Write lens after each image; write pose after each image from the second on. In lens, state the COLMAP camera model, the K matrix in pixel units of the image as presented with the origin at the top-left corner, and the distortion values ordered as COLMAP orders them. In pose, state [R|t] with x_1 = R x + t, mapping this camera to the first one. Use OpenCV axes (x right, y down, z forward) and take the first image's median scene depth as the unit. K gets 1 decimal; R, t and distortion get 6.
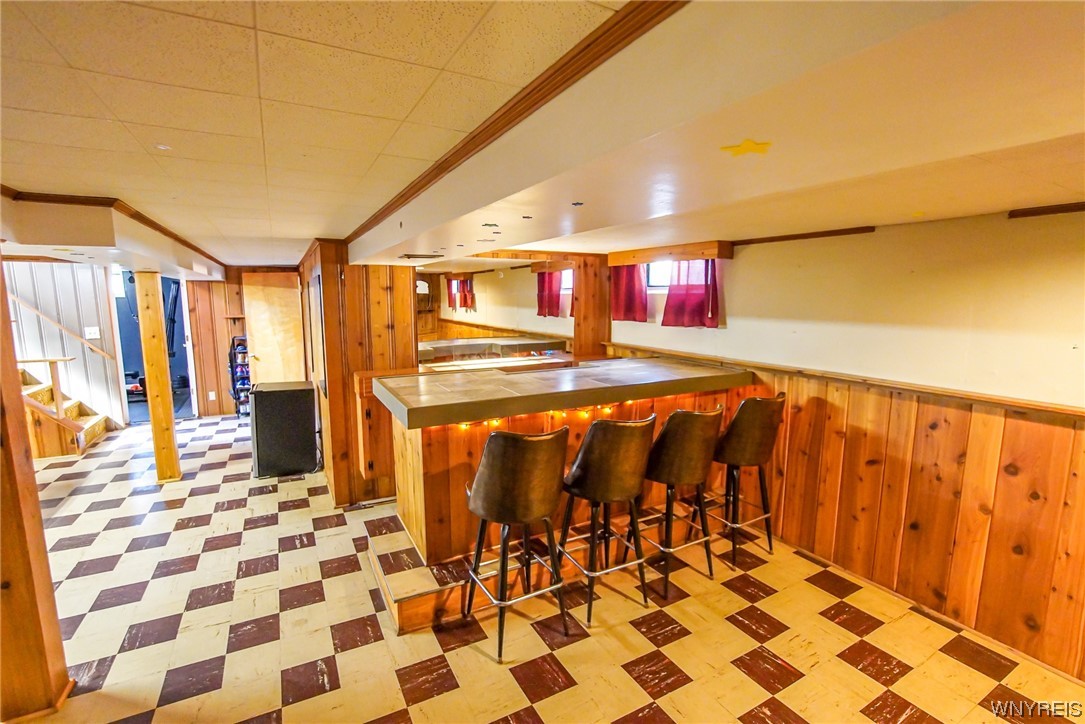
lens RADIAL K [[483.6, 0, 541.1], [0, 483.6, 369.5], [0, 0, 1]] dist [-0.019634, 0.000910]
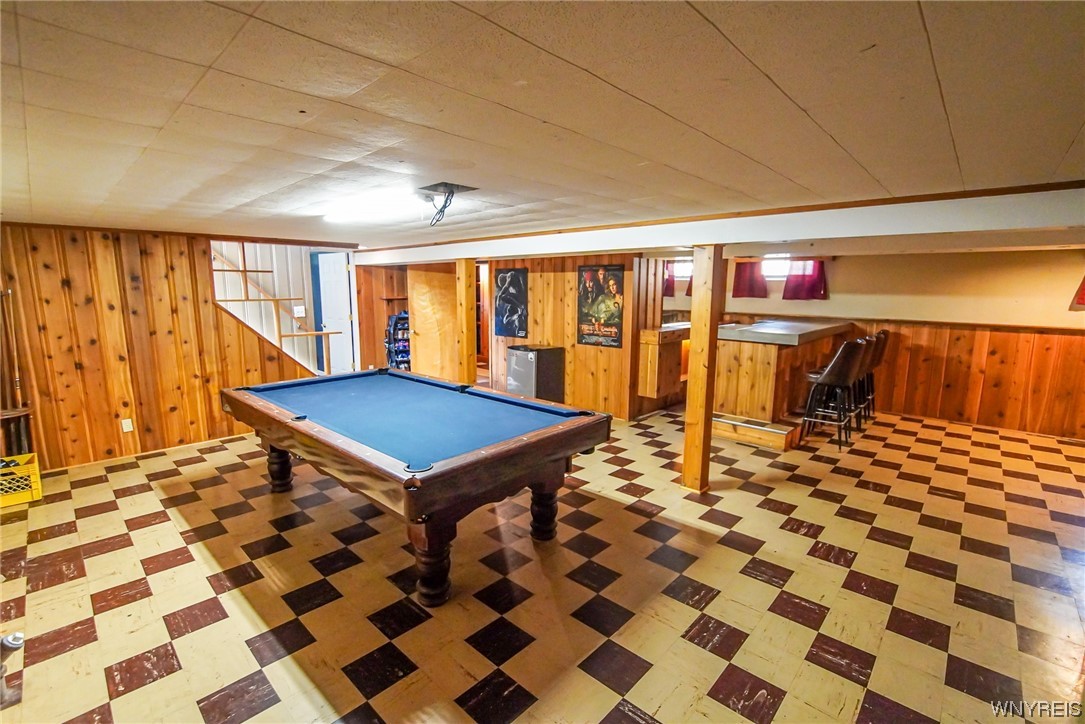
lens RADIAL K [[483.6, 0, 534.8], [0, 483.6, 382.1], [0, 0, 1]] dist [-0.019634, 0.000910]
pose [[0.948389, -0.055078, 0.312290, -1.582937], [0.042796, 0.998022, 0.046052, 0.117046], [-0.314209, -0.030311, 0.948870, -0.455518]]
